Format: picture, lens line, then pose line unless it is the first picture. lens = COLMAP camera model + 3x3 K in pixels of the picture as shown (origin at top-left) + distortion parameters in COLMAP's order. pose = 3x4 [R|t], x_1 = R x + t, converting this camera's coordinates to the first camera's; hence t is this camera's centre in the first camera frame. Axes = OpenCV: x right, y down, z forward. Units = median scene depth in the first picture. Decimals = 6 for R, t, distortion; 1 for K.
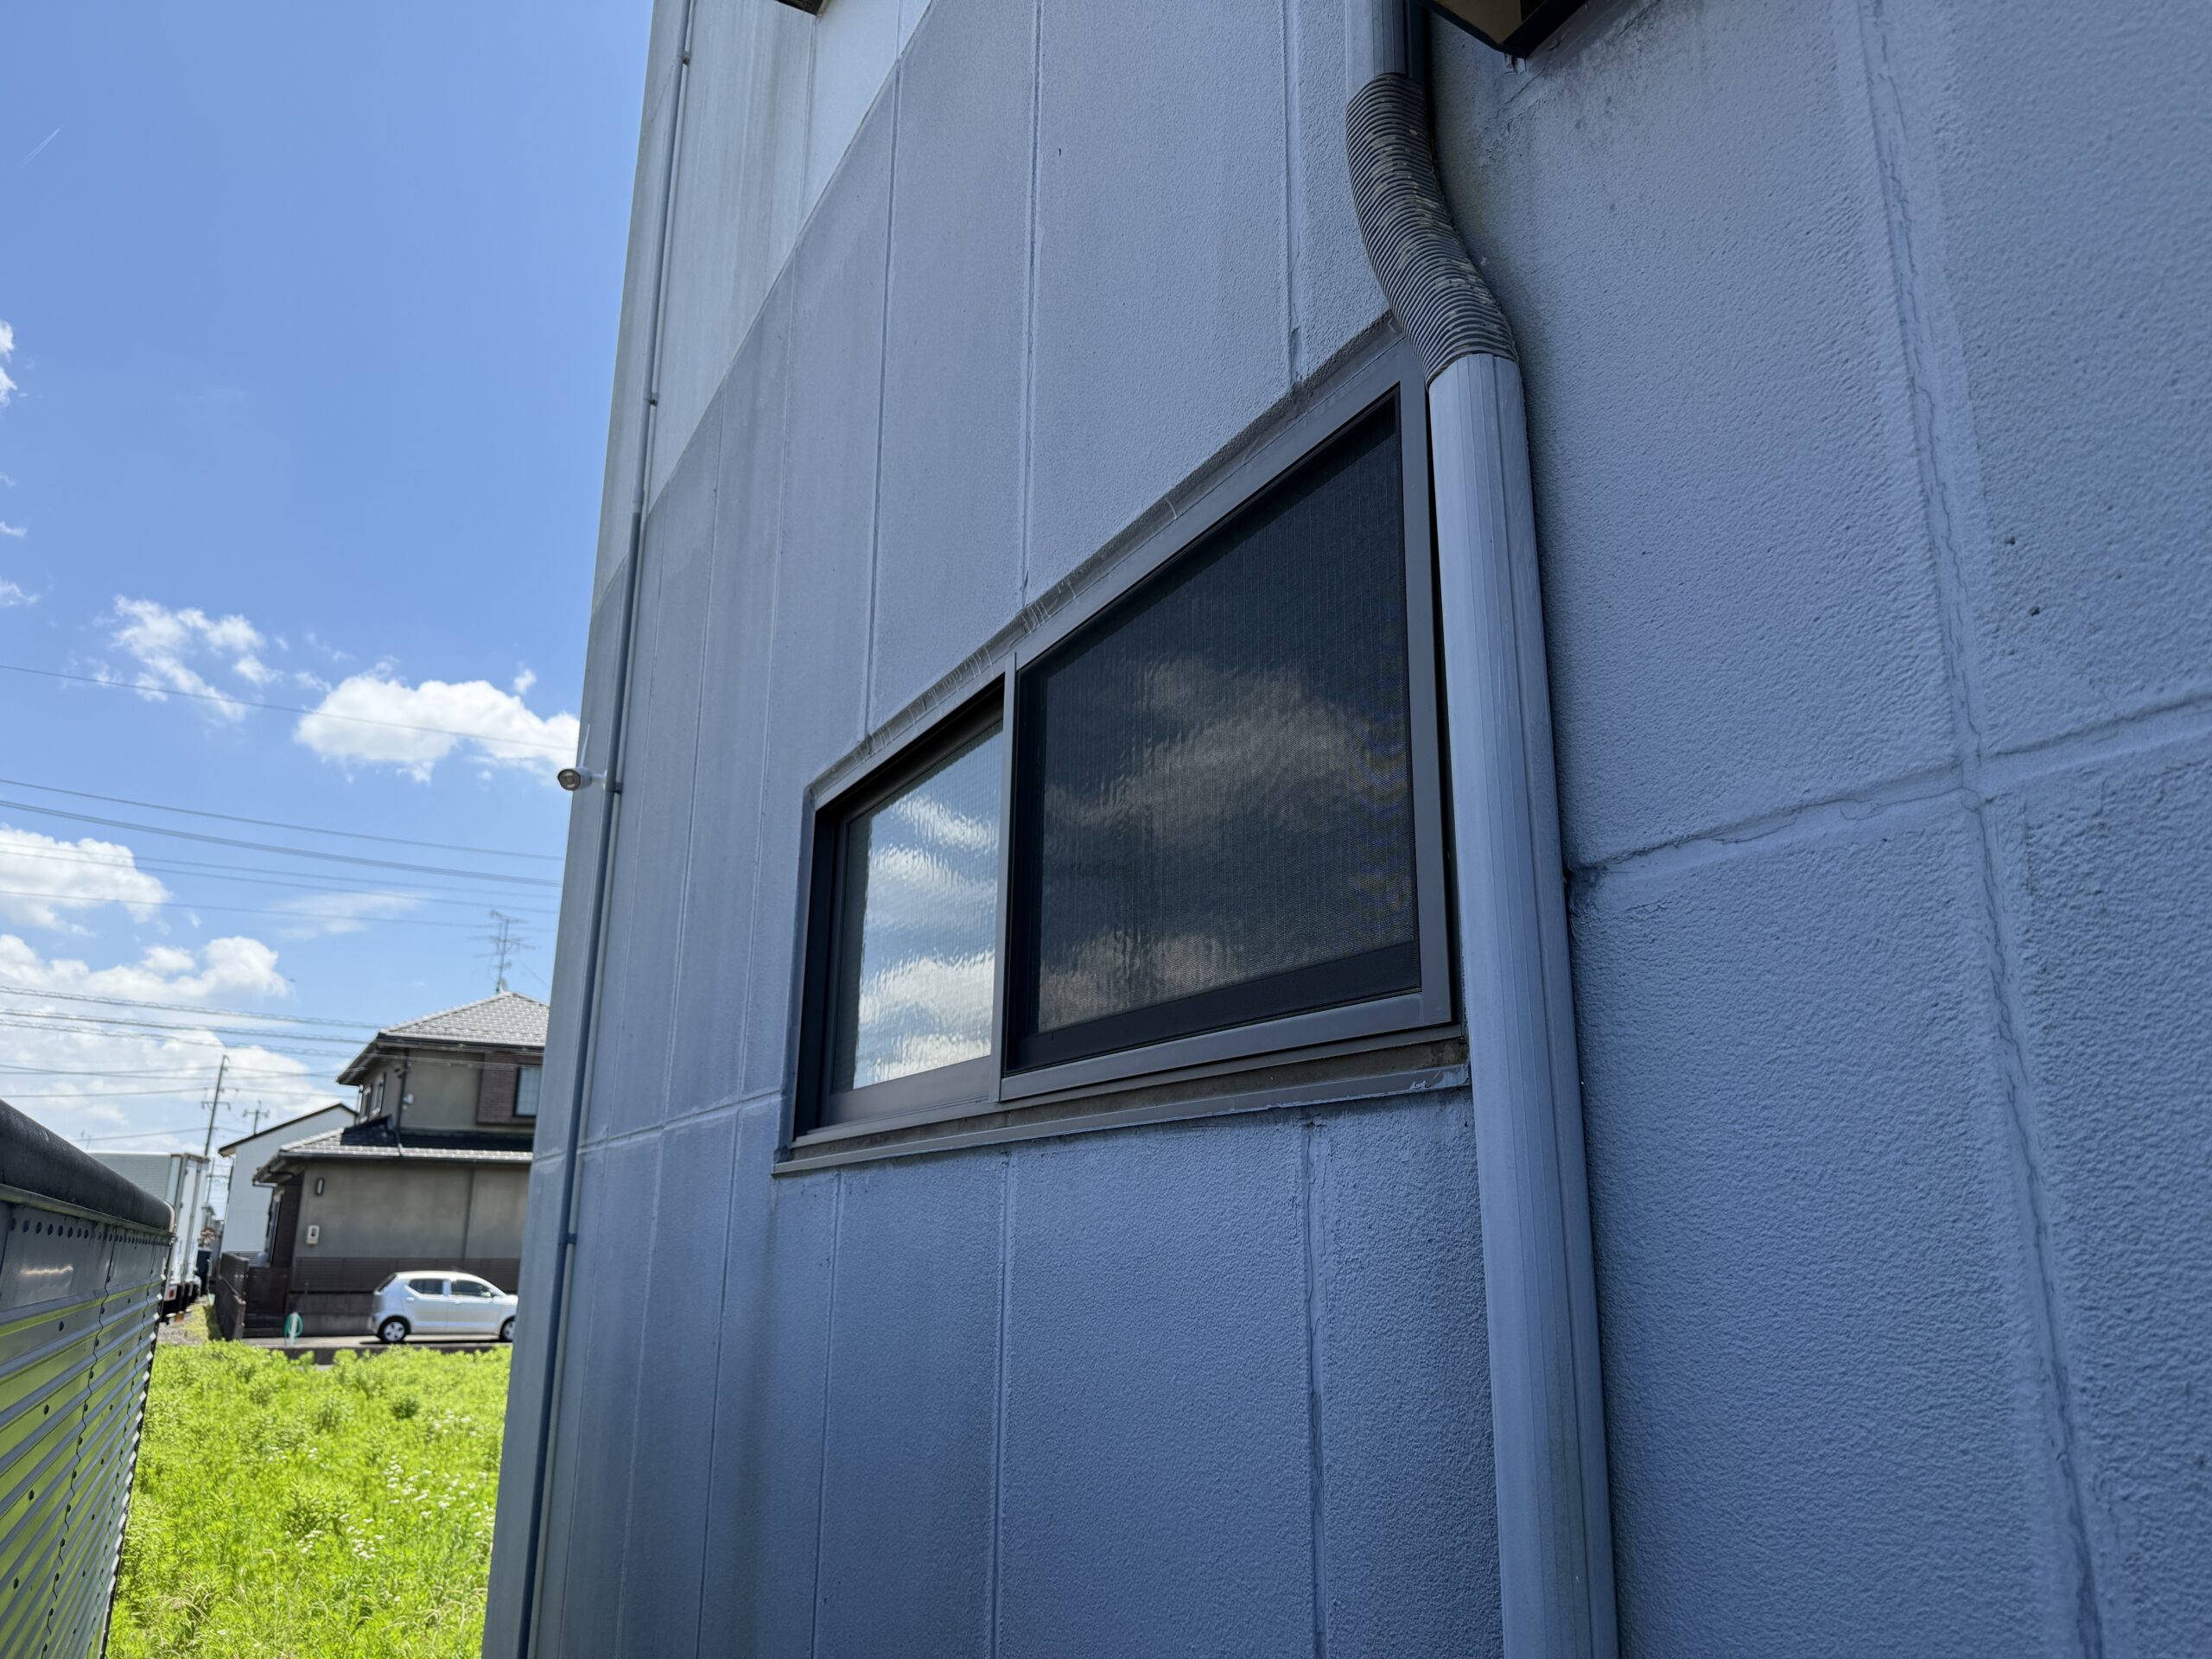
lens RADIAL K [[1528.8, 0, 1106.0], [0, 1528.8, 829.5], [0, 0, 1]] dist [-0.000839, -0.000089]
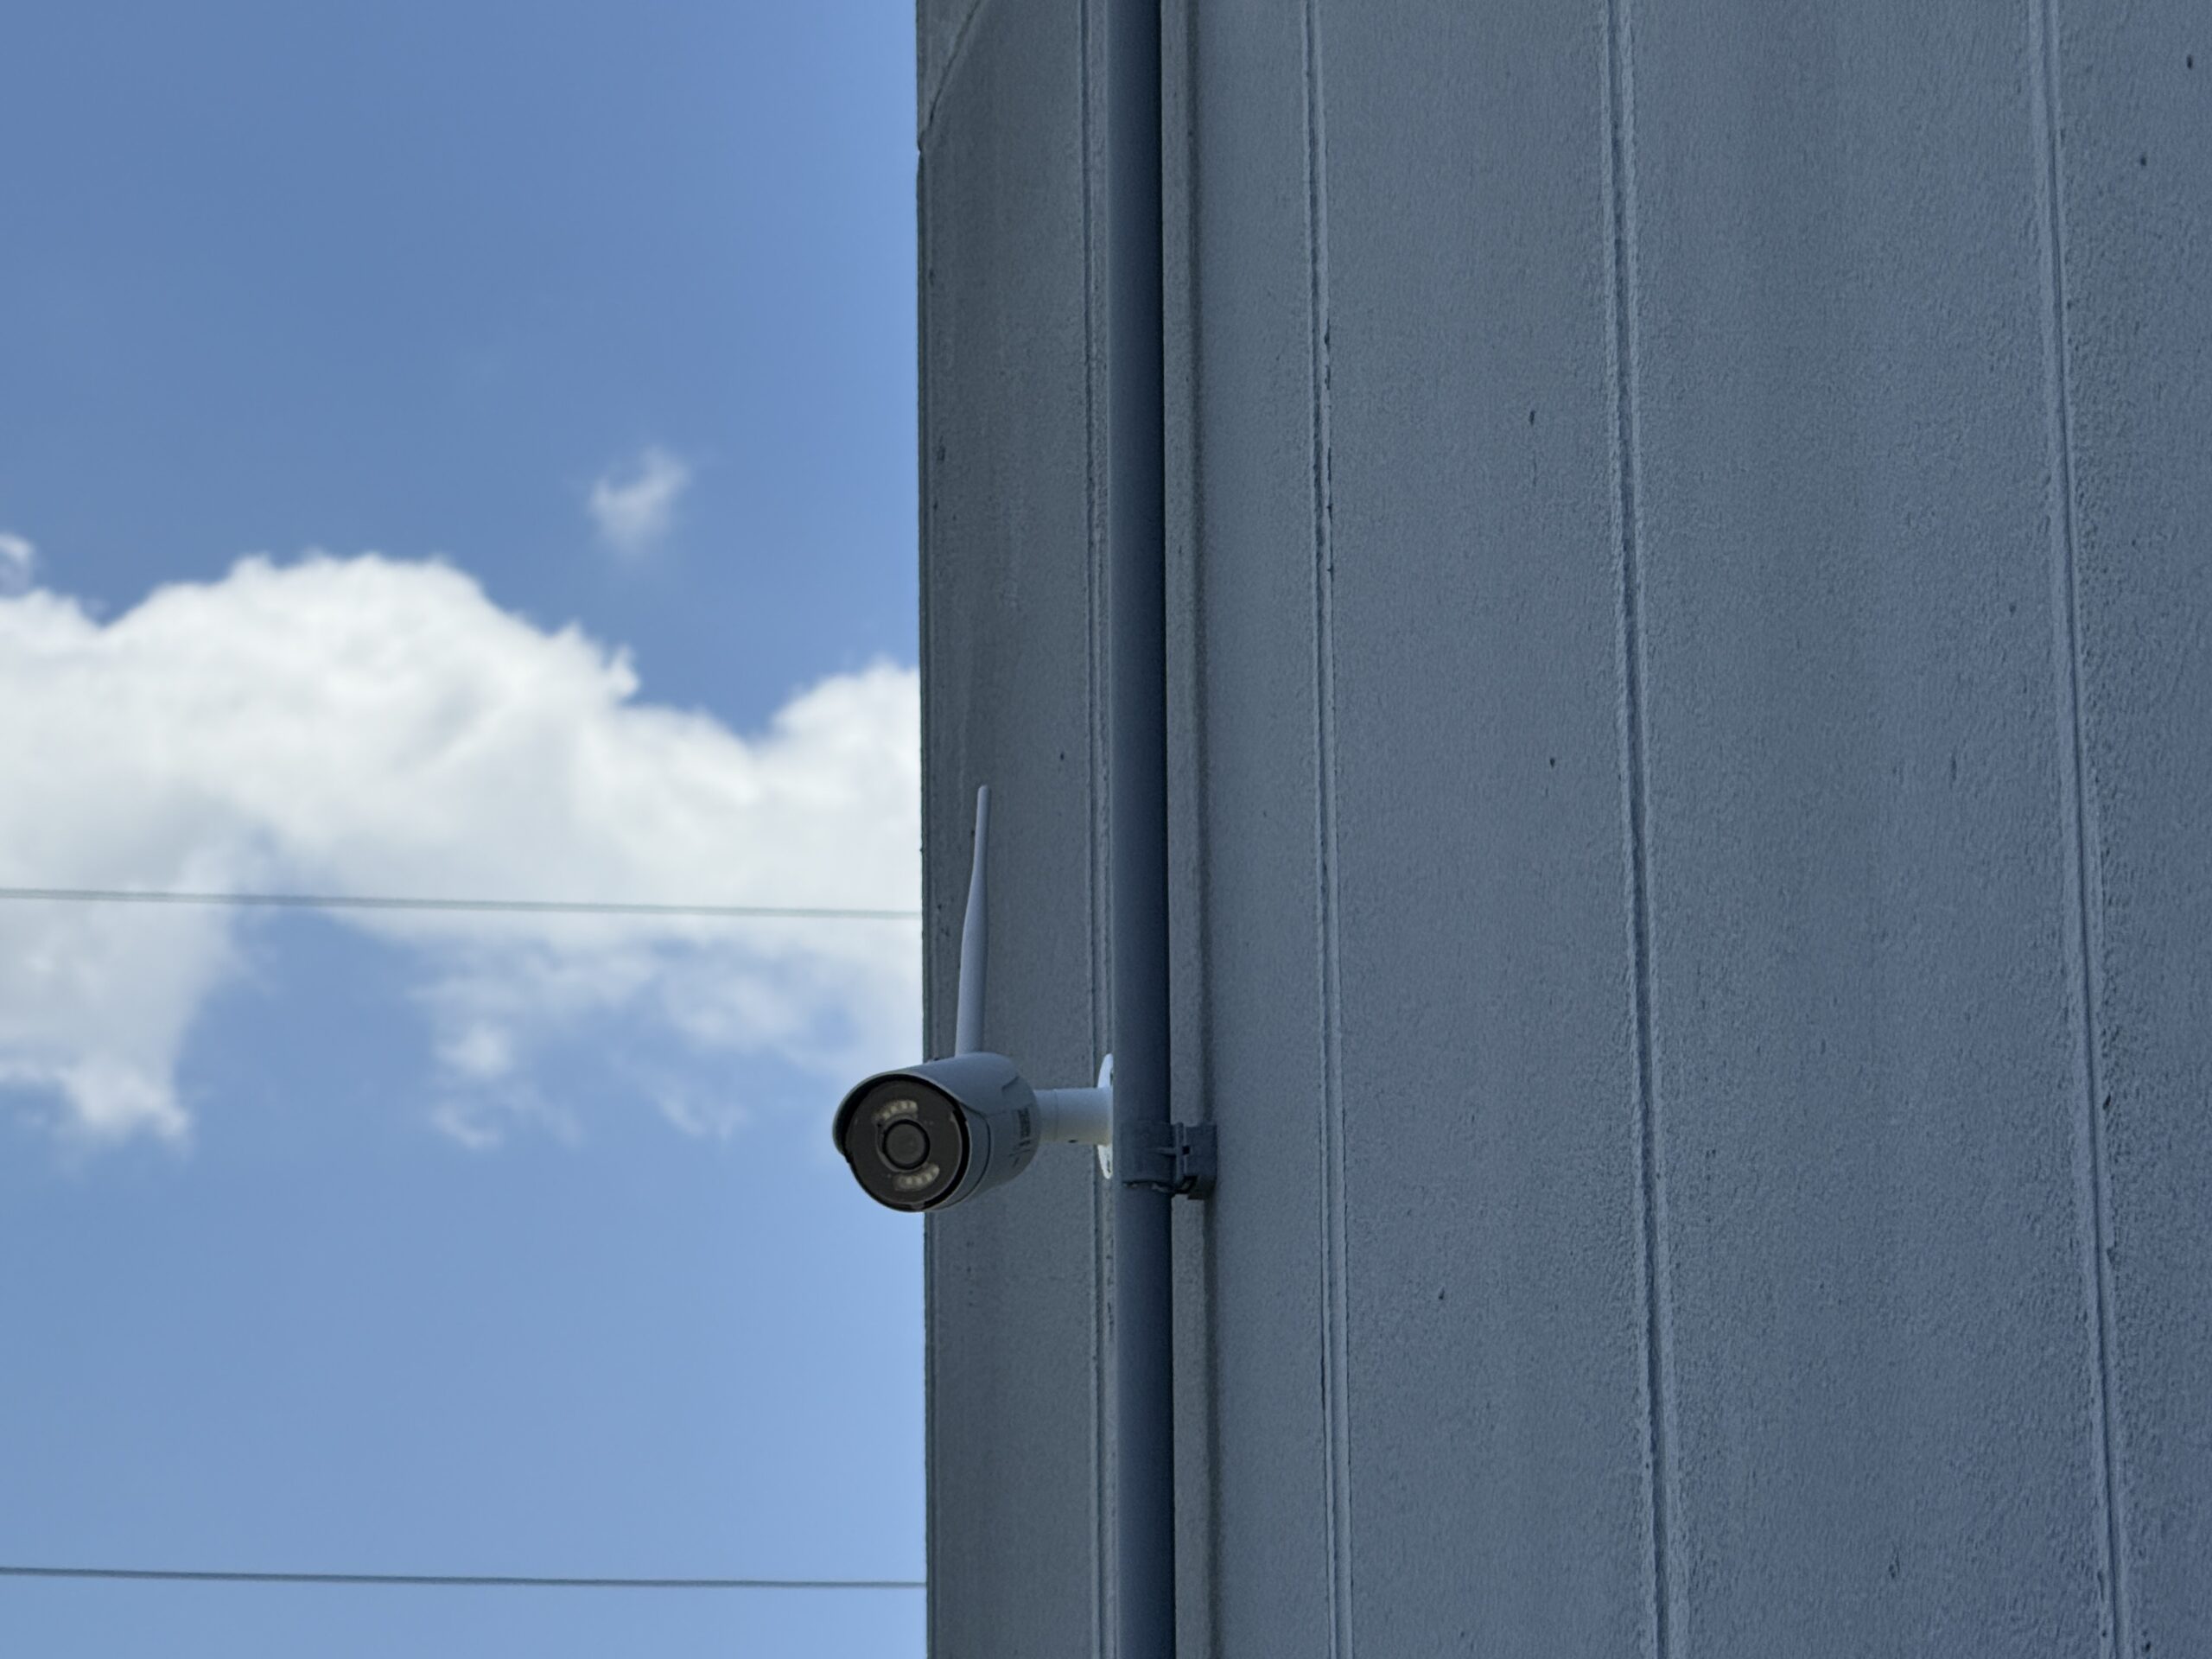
lens RADIAL K [[10014.1, 0, 1106.0], [0, 10014.1, 829.5], [0, 0, 1]] dist [9.818705, 0.131707]
pose [[0.943881, -0.118076, -0.308458, 0.046648], [0.104138, 0.992670, -0.061326, 0.018260], [0.313439, 0.025762, 0.949259, -0.137621]]
